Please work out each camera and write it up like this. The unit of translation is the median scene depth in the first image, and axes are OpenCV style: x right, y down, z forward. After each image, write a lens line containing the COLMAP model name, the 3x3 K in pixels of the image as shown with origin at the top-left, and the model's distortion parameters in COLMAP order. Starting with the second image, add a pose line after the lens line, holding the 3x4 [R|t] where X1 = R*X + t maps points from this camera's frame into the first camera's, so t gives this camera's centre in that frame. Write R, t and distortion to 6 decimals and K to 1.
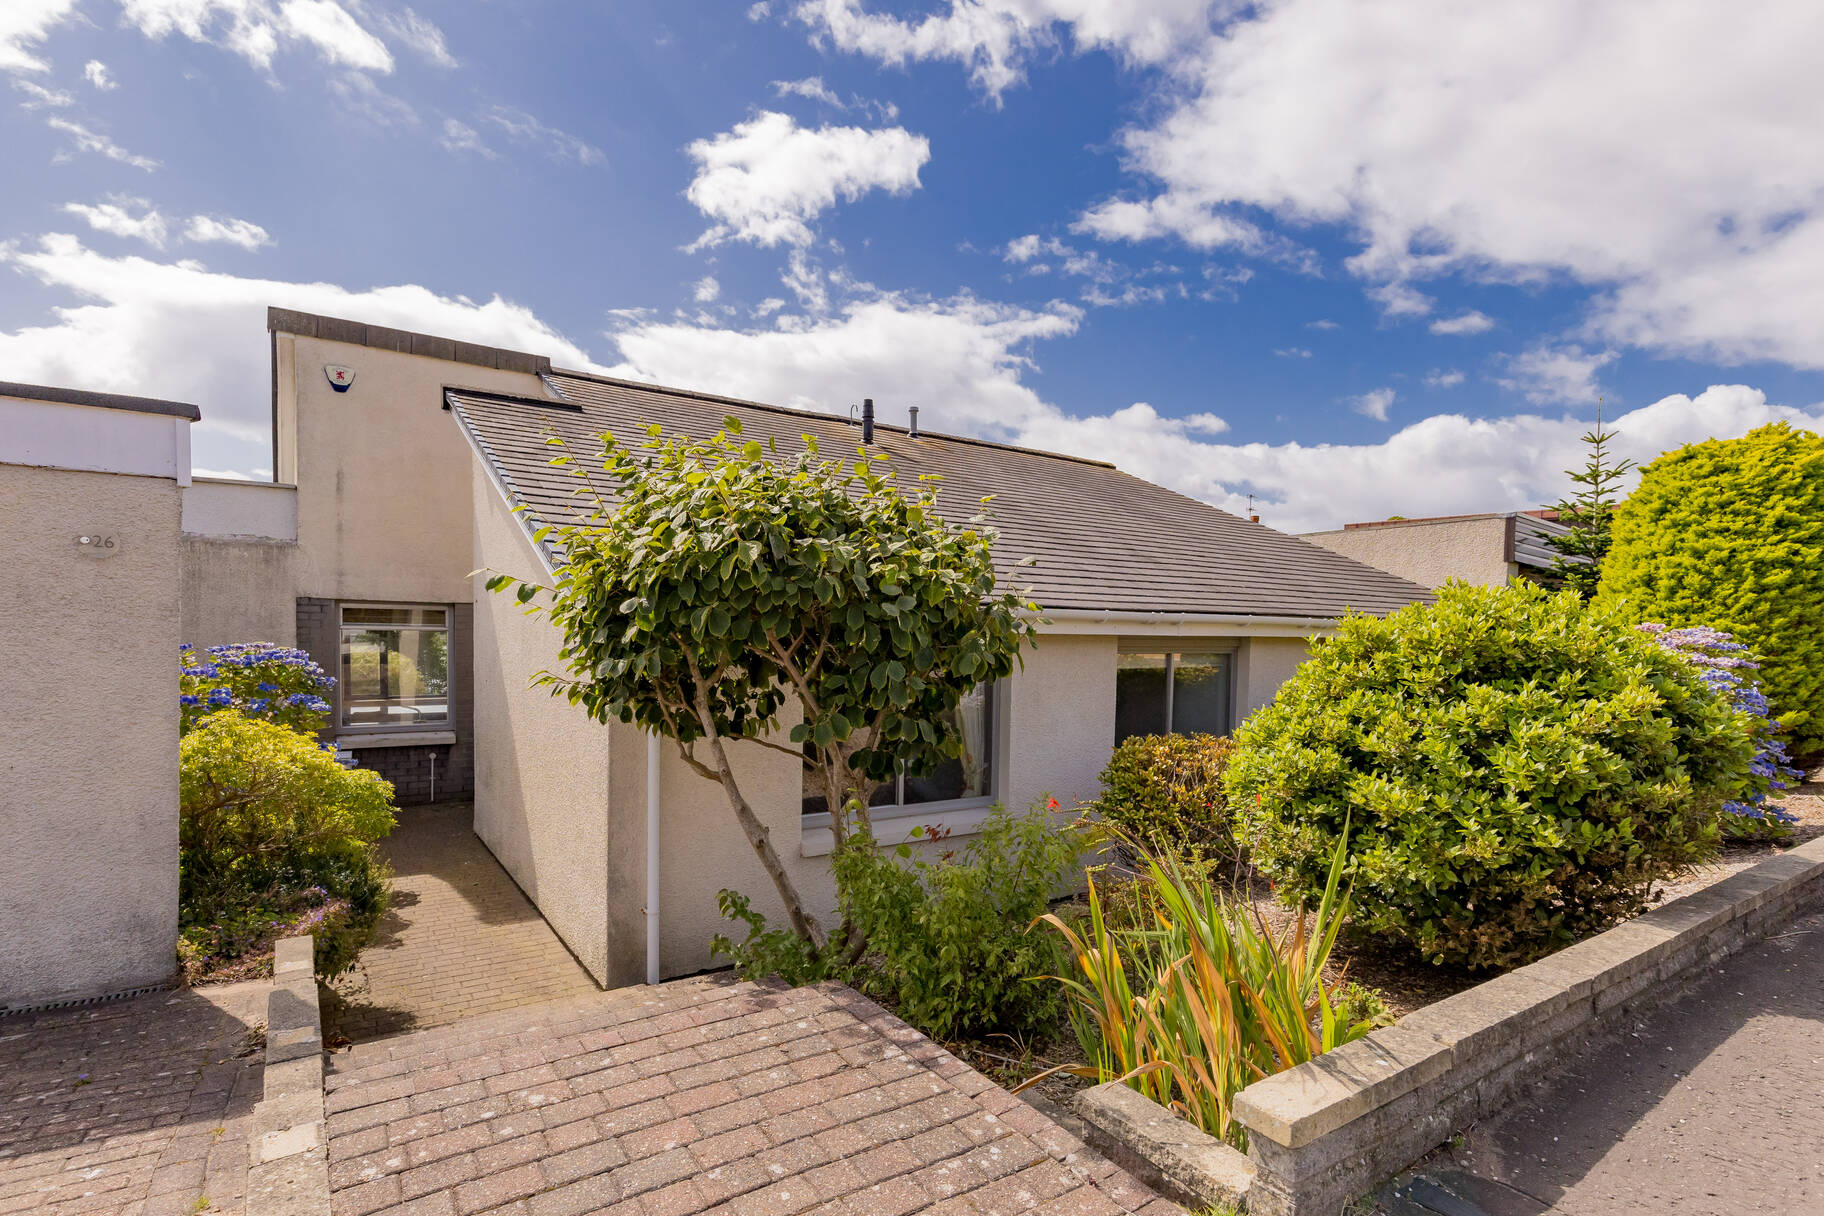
lens RADIAL K [[826.3, 0, 919.8], [0, 826.3, 631.6], [0, 0, 1]] dist [0.000095, 0.006198]
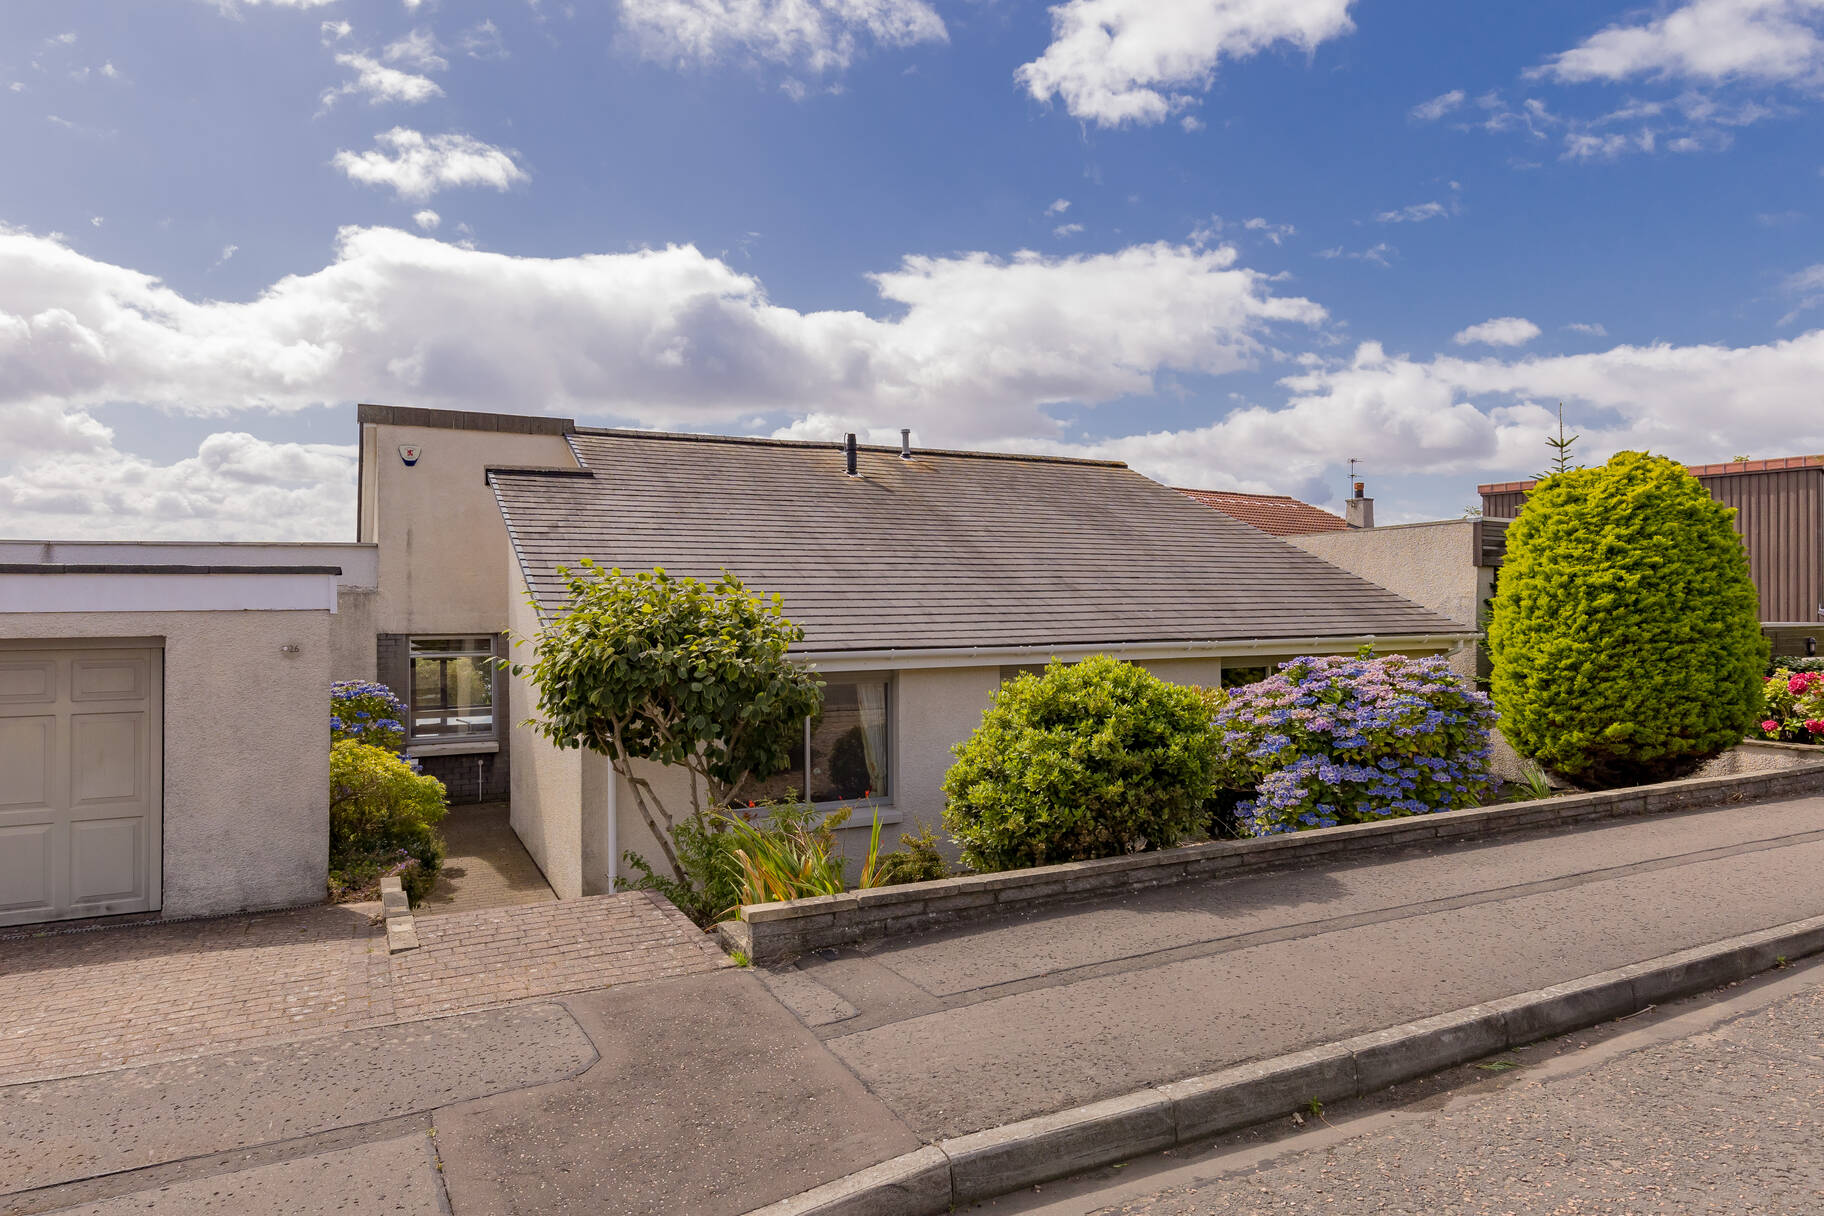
lens RADIAL K [[991.9, 0, 912.8], [0, 991.9, 560.9], [0, 0, 1]] dist [0.003820, 0.000392]
pose [[0.990432, -0.028390, -0.135050, 0.292721], [0.022585, 0.998762, -0.044330, -0.079594], [0.136141, 0.040856, 0.989847, -0.438282]]
